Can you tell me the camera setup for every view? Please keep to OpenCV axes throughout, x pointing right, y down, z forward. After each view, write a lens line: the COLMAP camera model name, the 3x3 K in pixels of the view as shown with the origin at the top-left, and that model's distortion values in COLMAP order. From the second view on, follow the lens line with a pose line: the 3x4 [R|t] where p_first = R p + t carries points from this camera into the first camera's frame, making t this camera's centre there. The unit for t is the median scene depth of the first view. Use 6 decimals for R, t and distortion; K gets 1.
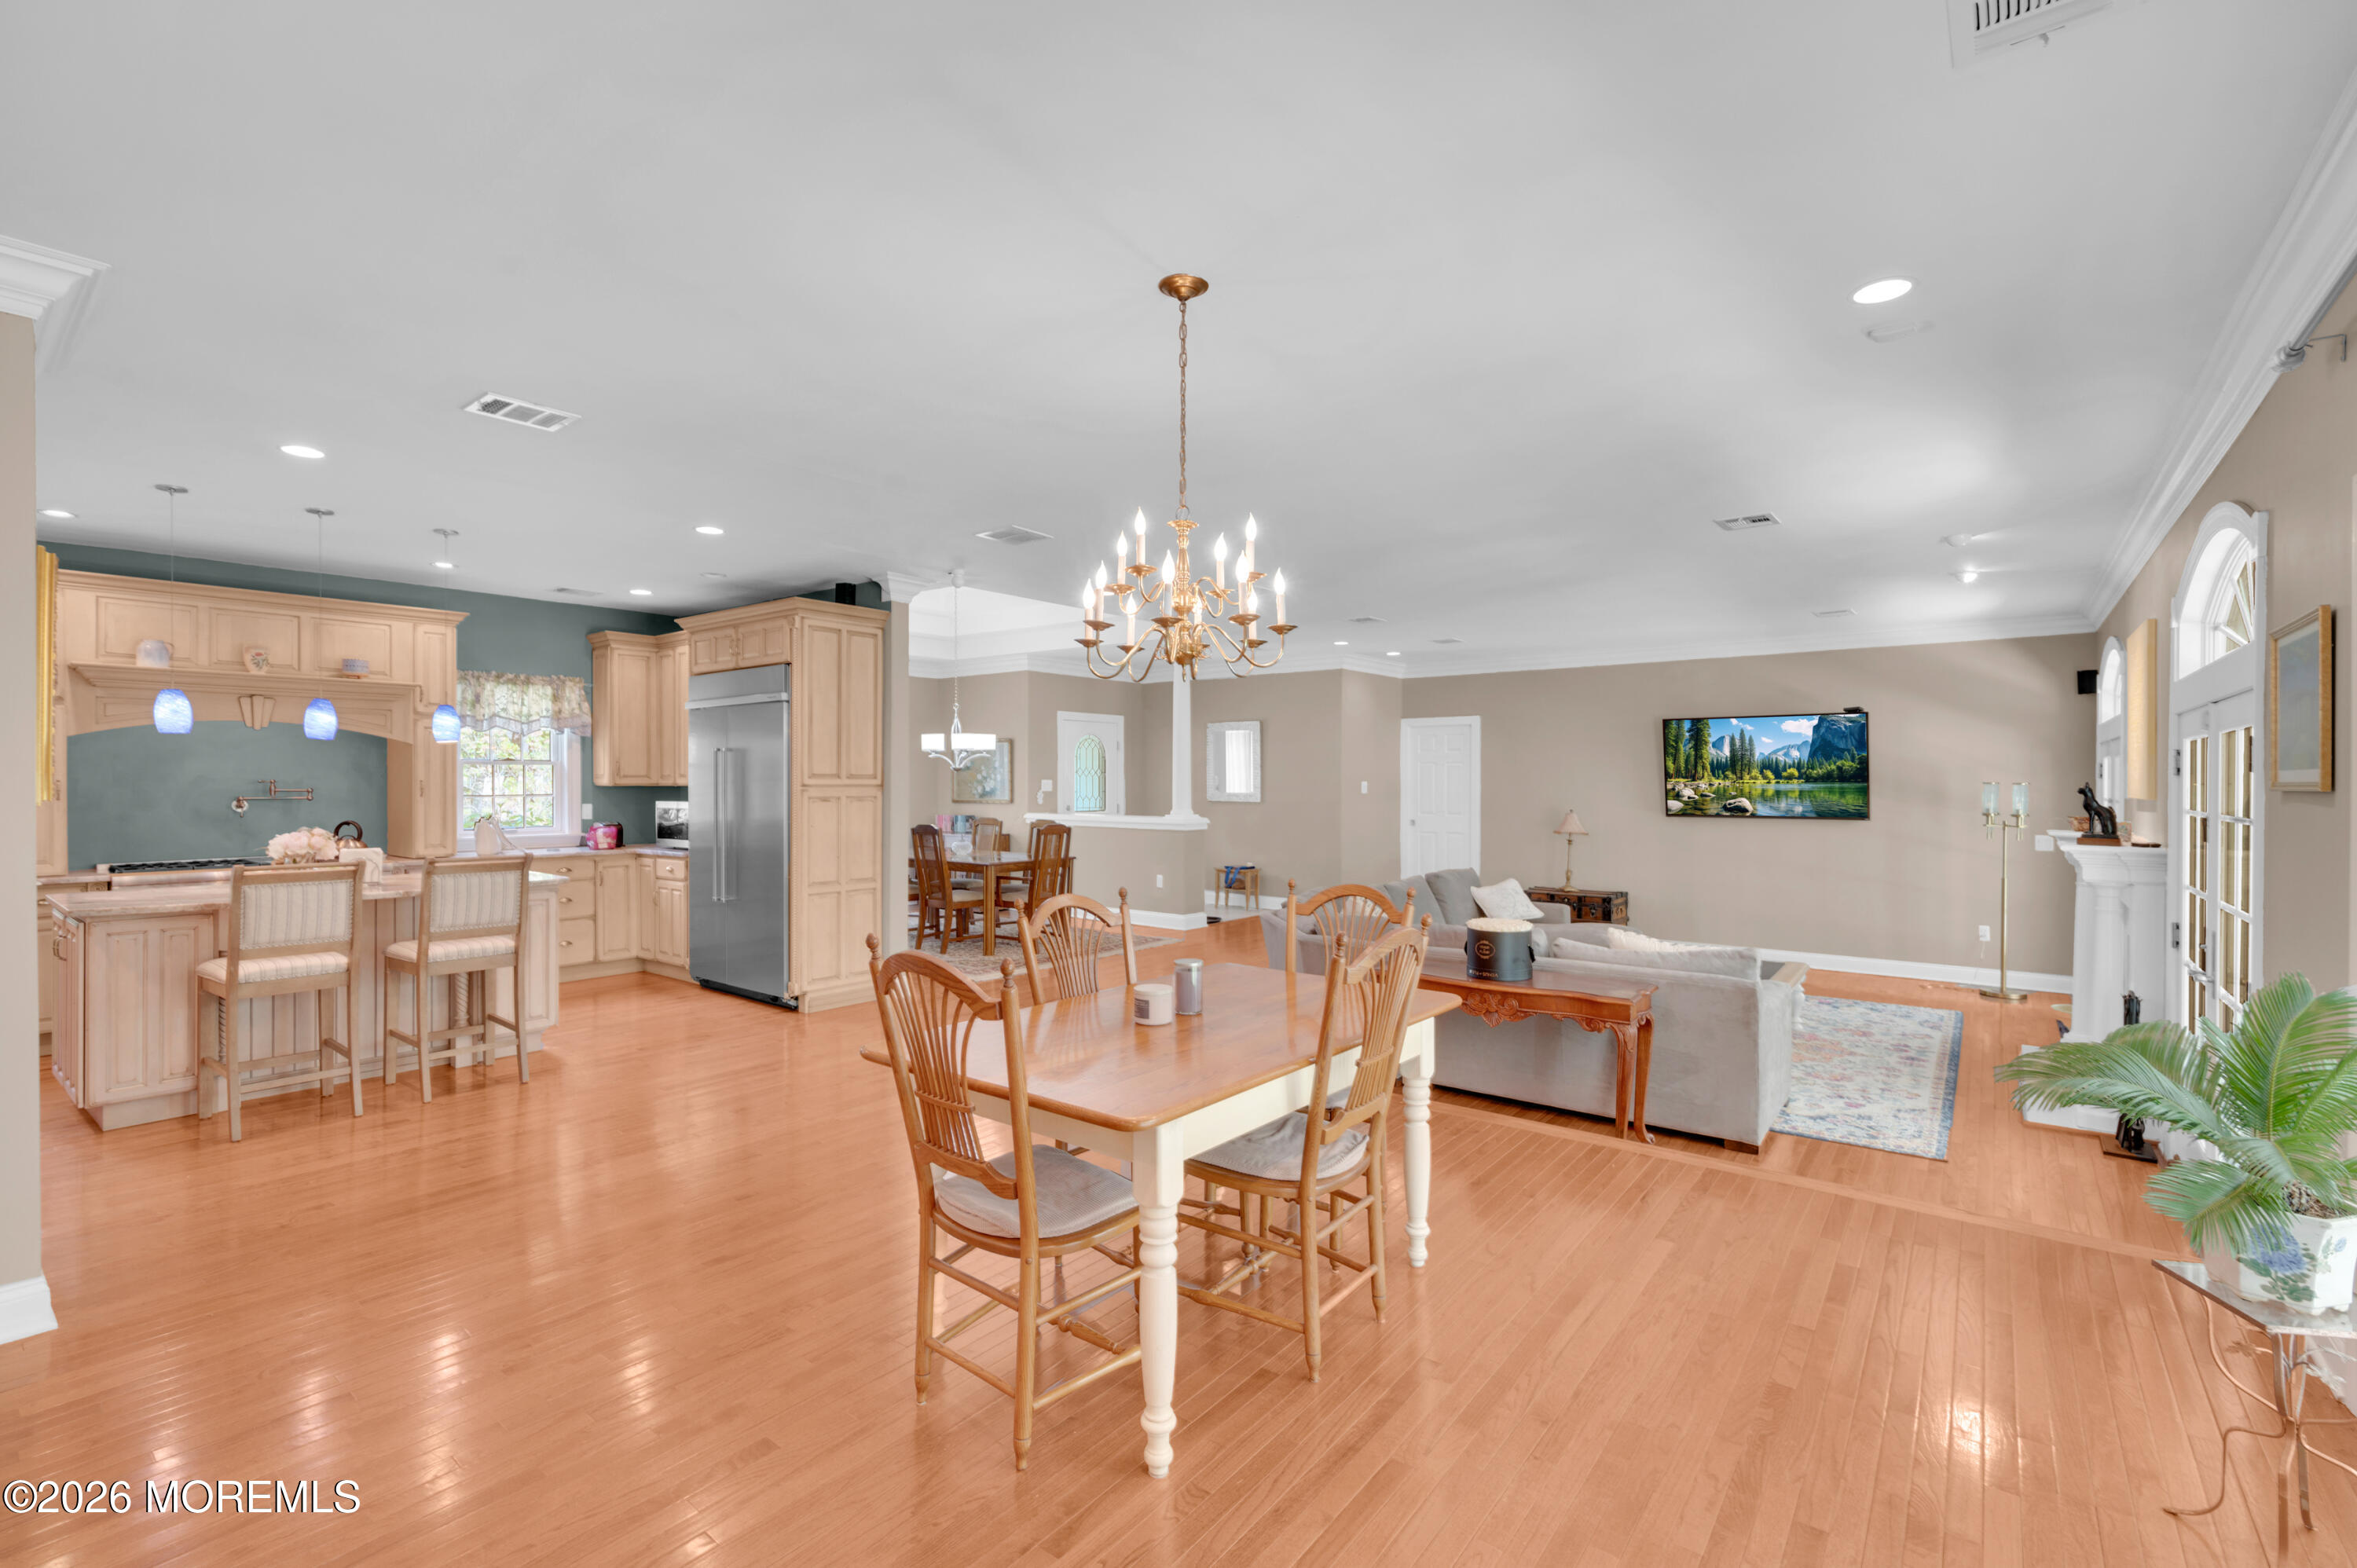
lens RADIAL K [[1007.7, 0, 1143.4], [0, 1007.7, 788.5], [0, 0, 1]] dist [-0.000243, -0.000472]
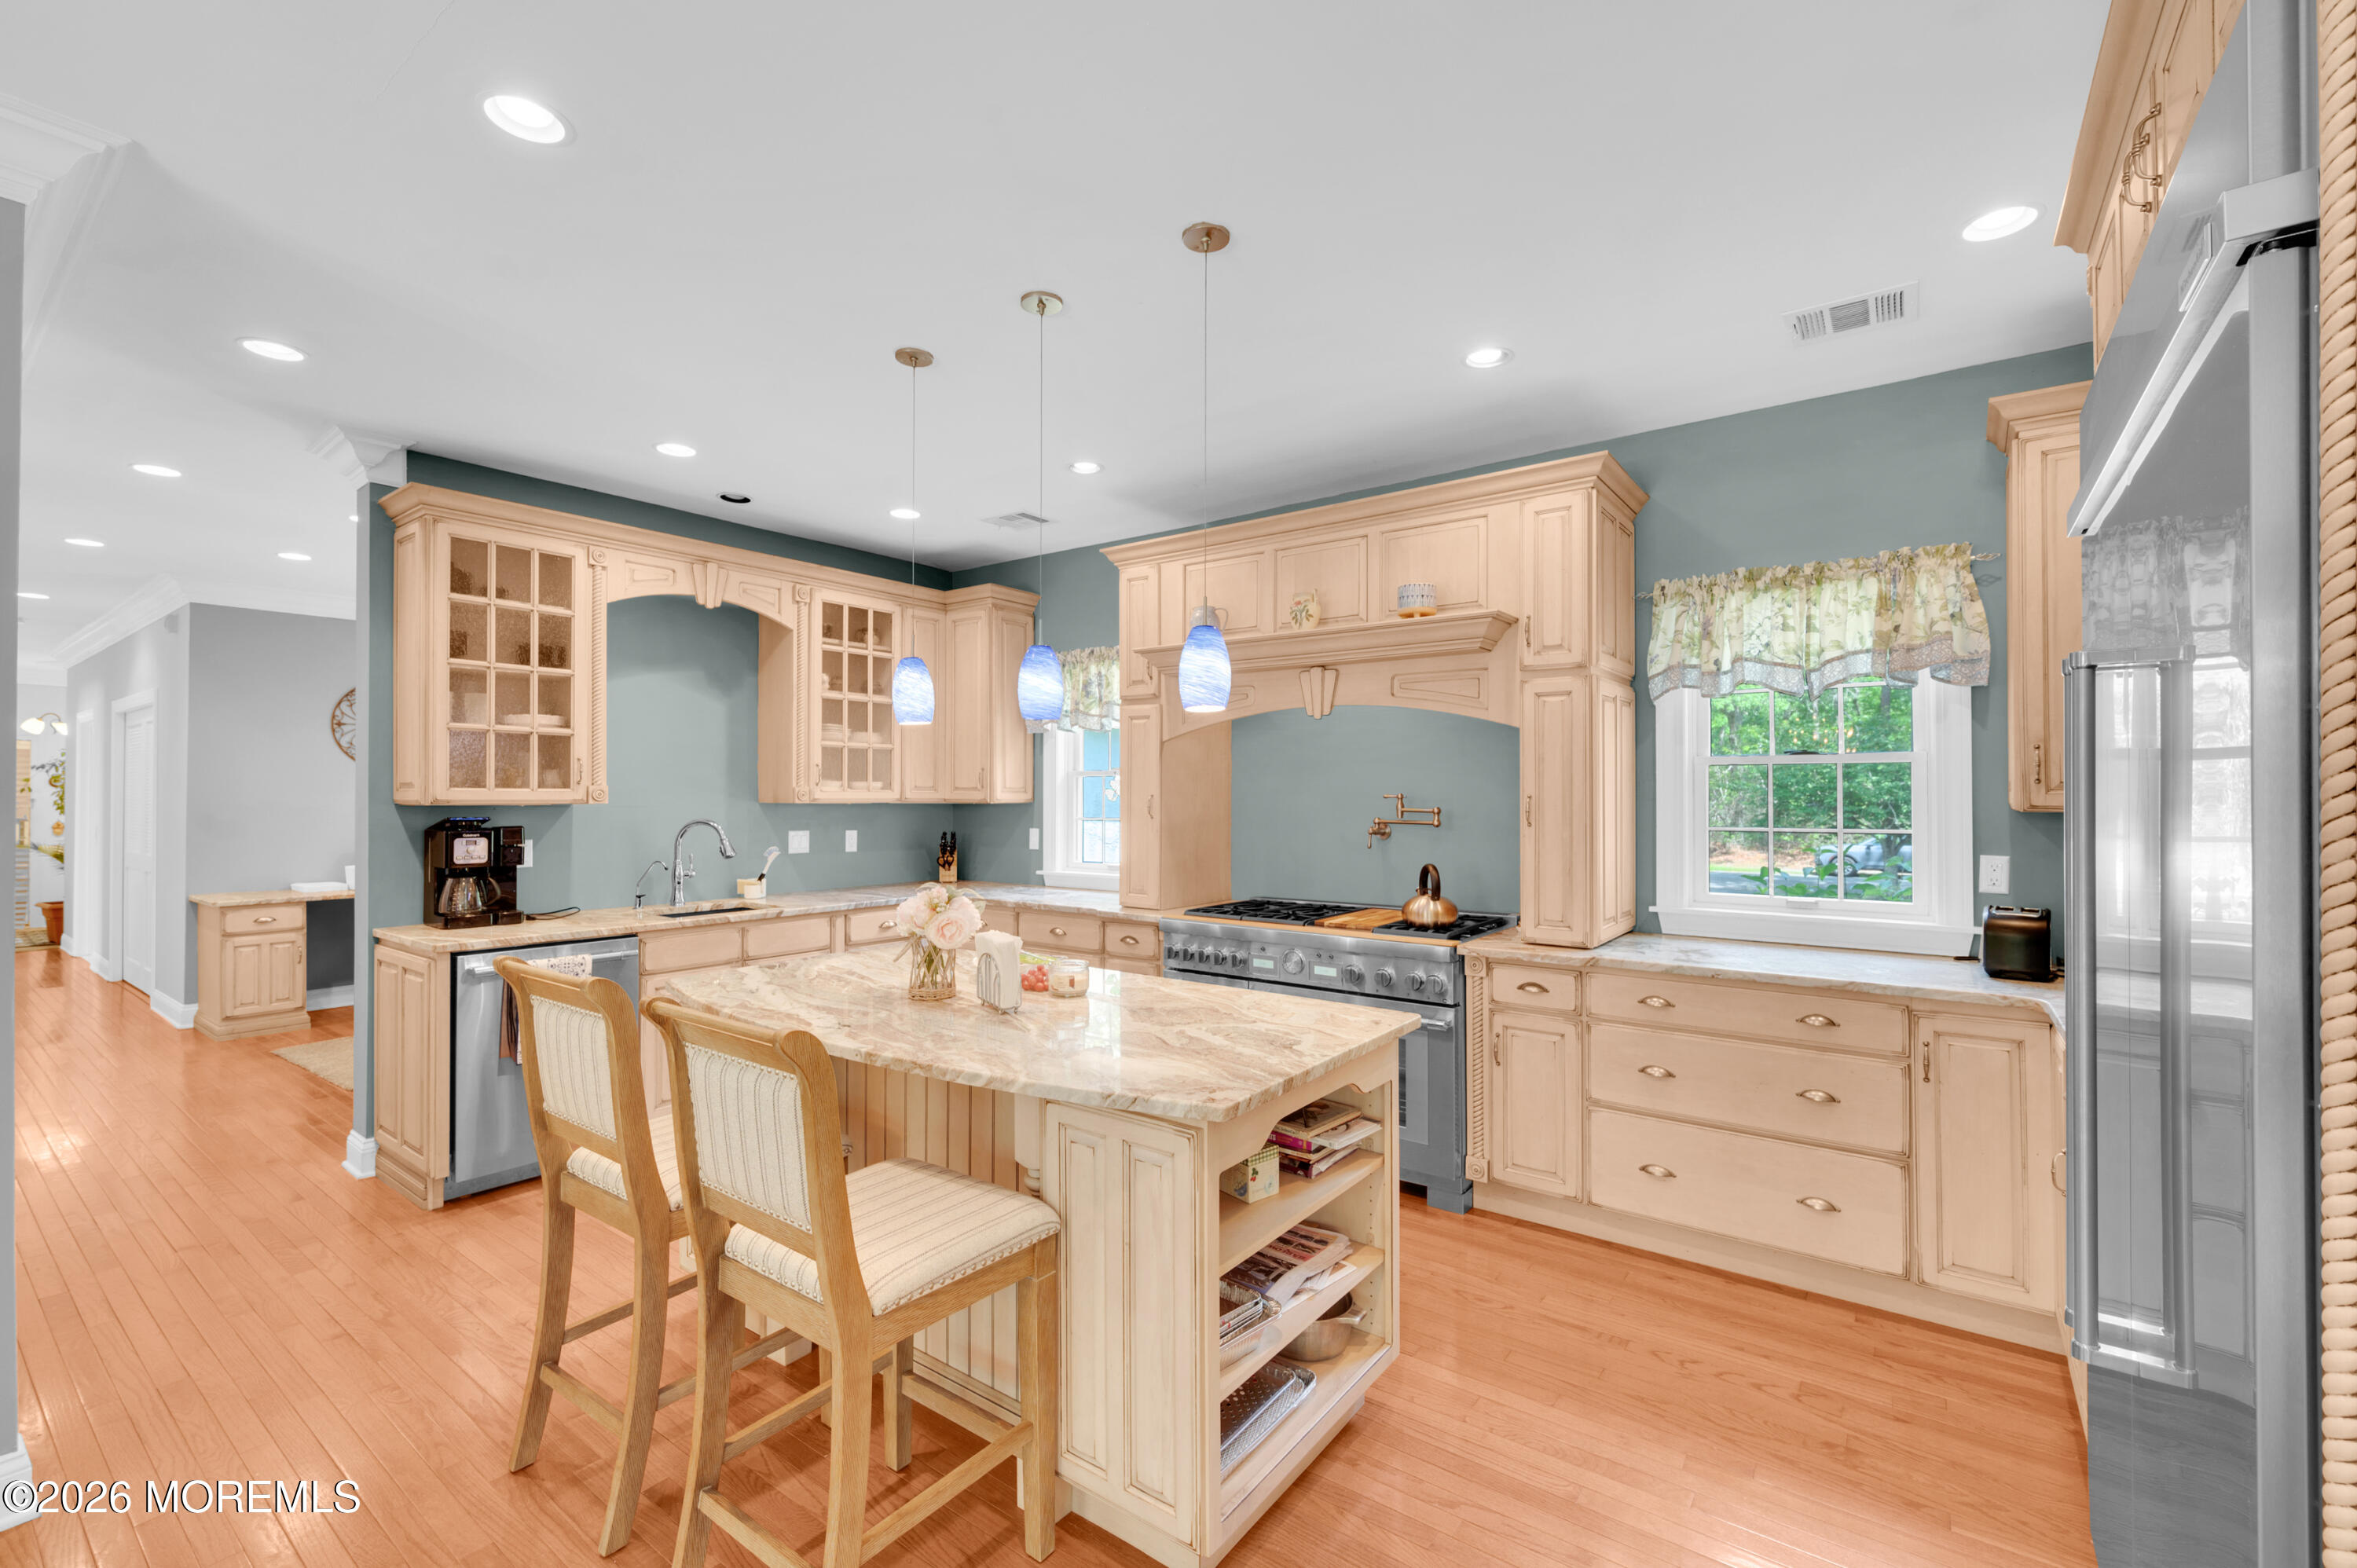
lens RADIAL K [[984.9, 0, 1200.7], [0, 984.9, 785.8], [0, 0, 1]] dist [0.001321, -0.000188]
pose [[0.053767, -0.008634, -0.998516, -0.191466], [-0.009278, 0.999915, -0.009146, -0.006307], [0.998510, 0.009756, 0.053682, 0.716604]]
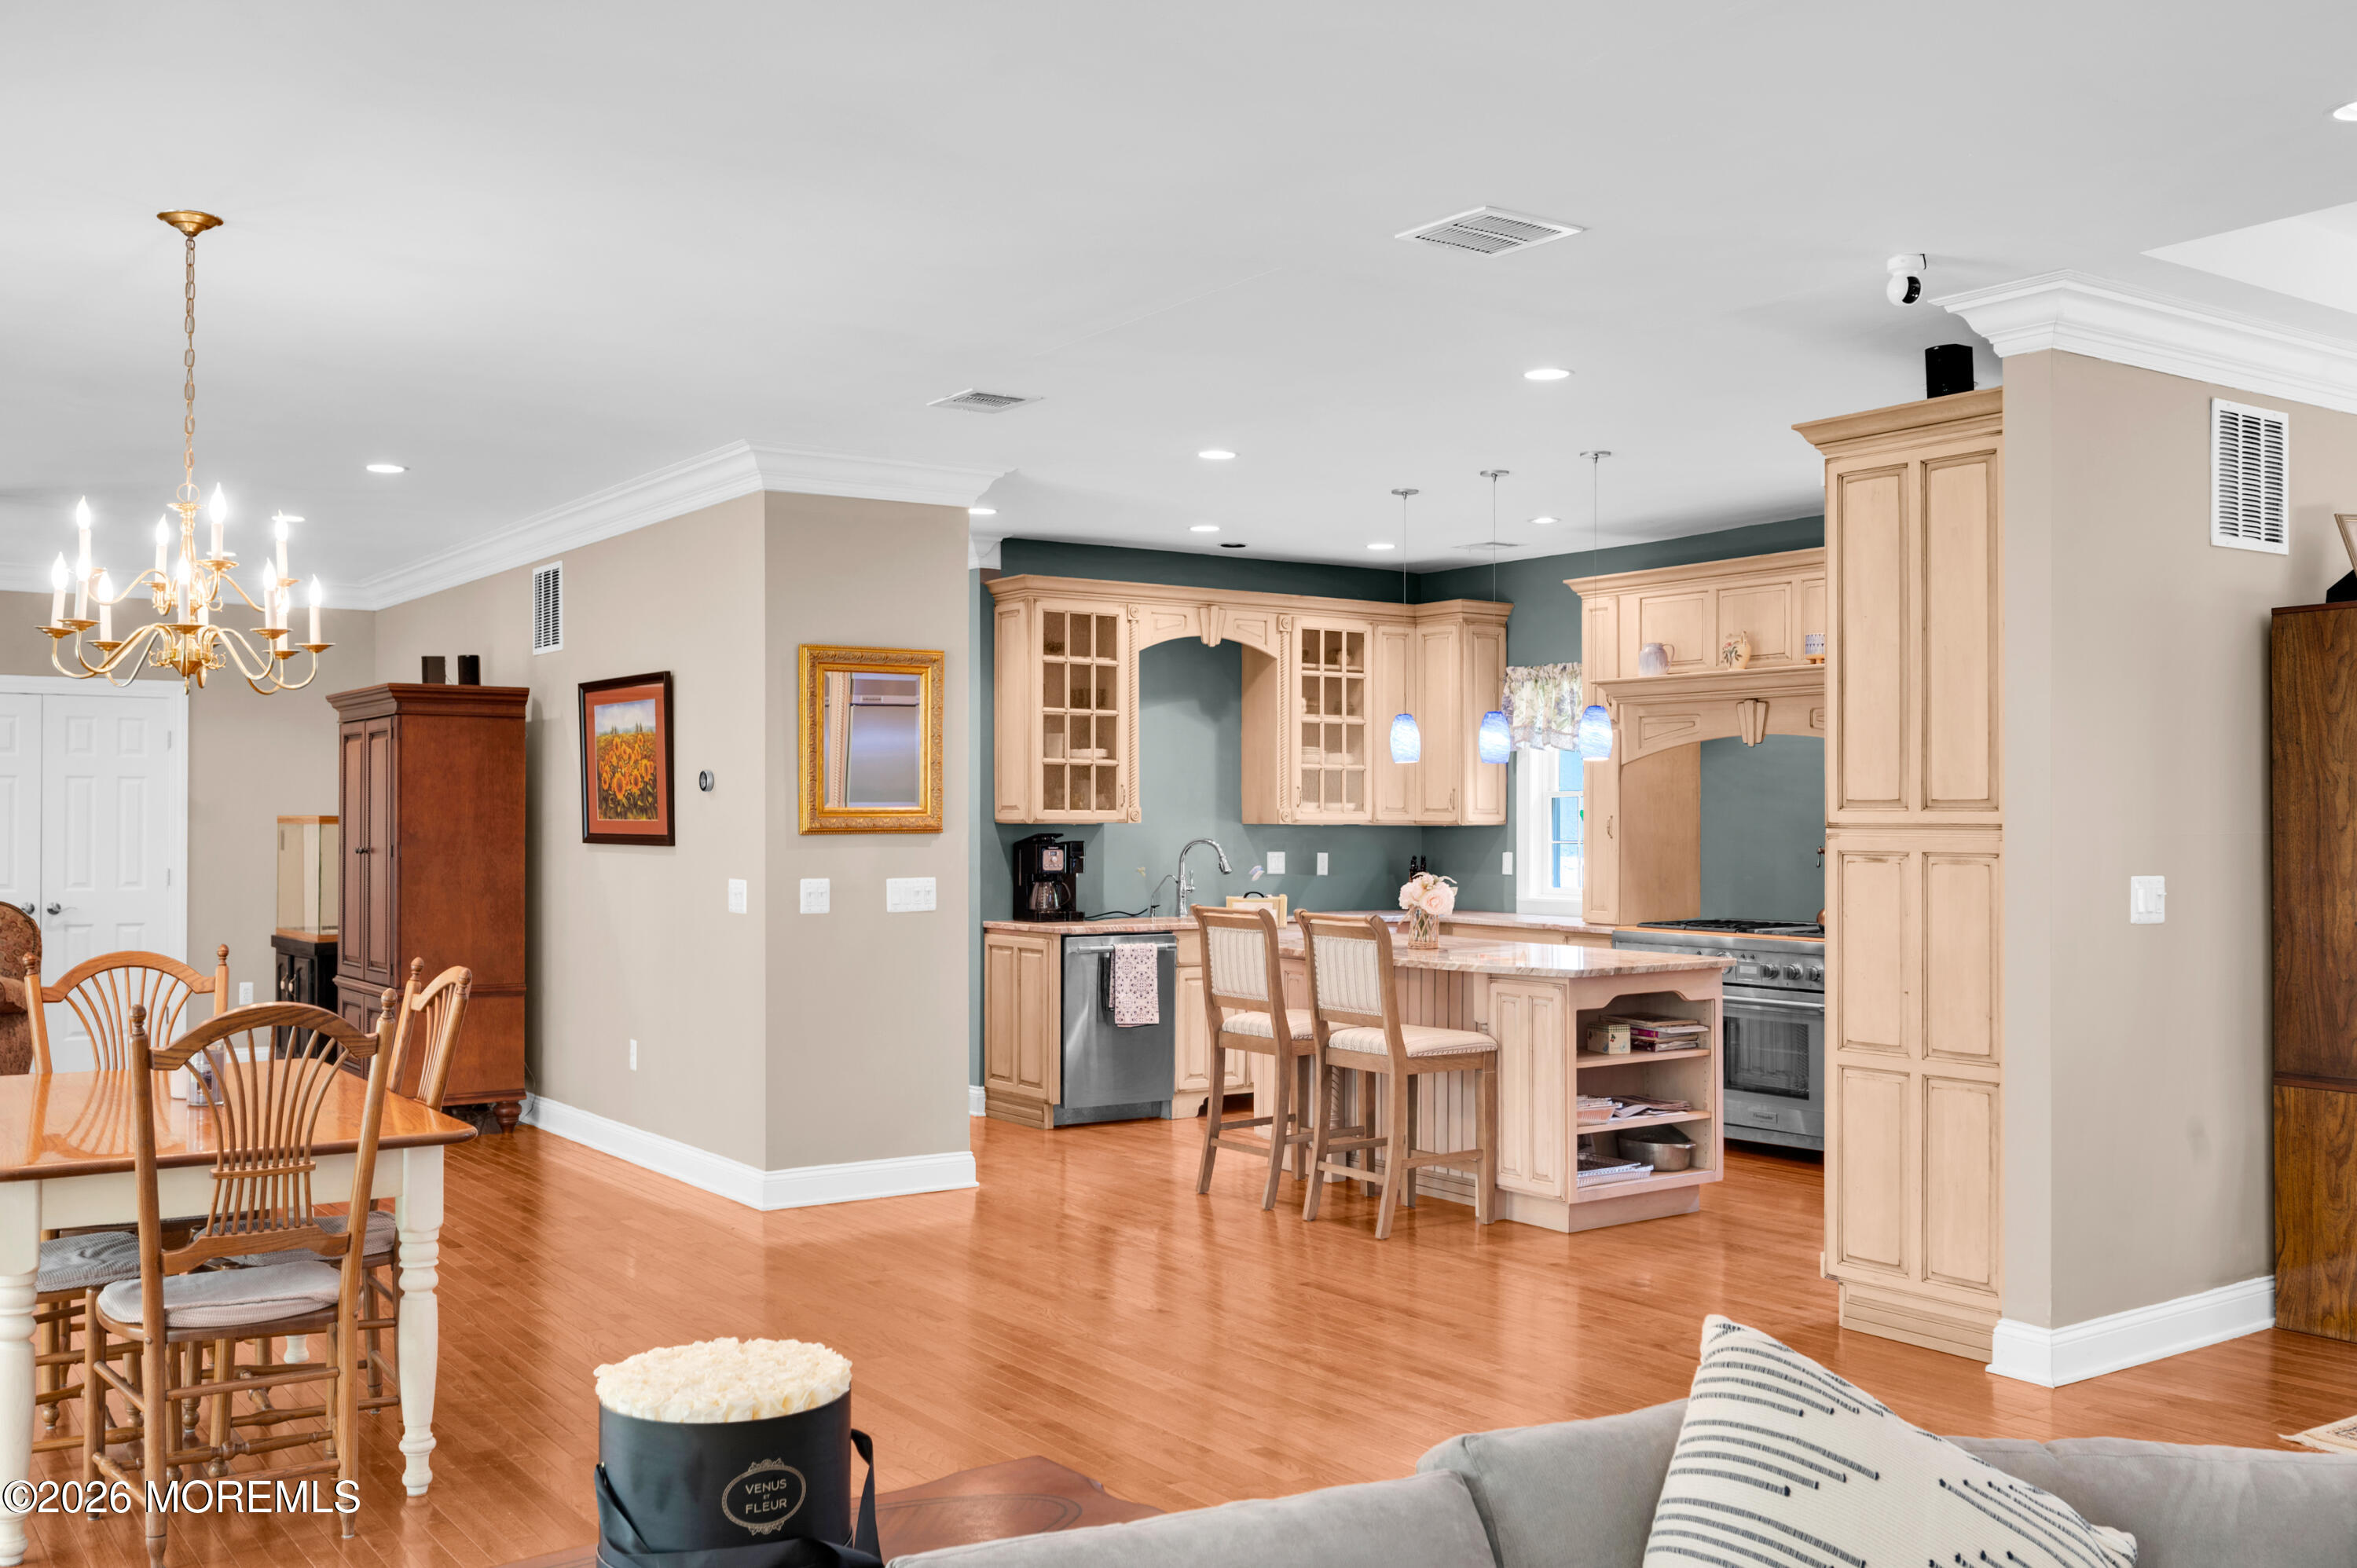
lens RADIAL K [[2151.4, 0, 1313.1], [0, 2151.4, 796.9], [0, 0, 1]] dist [-0.011688, 0.044297]
pose [[-0.225333, -0.011175, -0.974218, 0.572450], [-0.010130, 0.999907, -0.009126, -0.003619], [0.974229, 0.007812, -0.225425, 0.839874]]
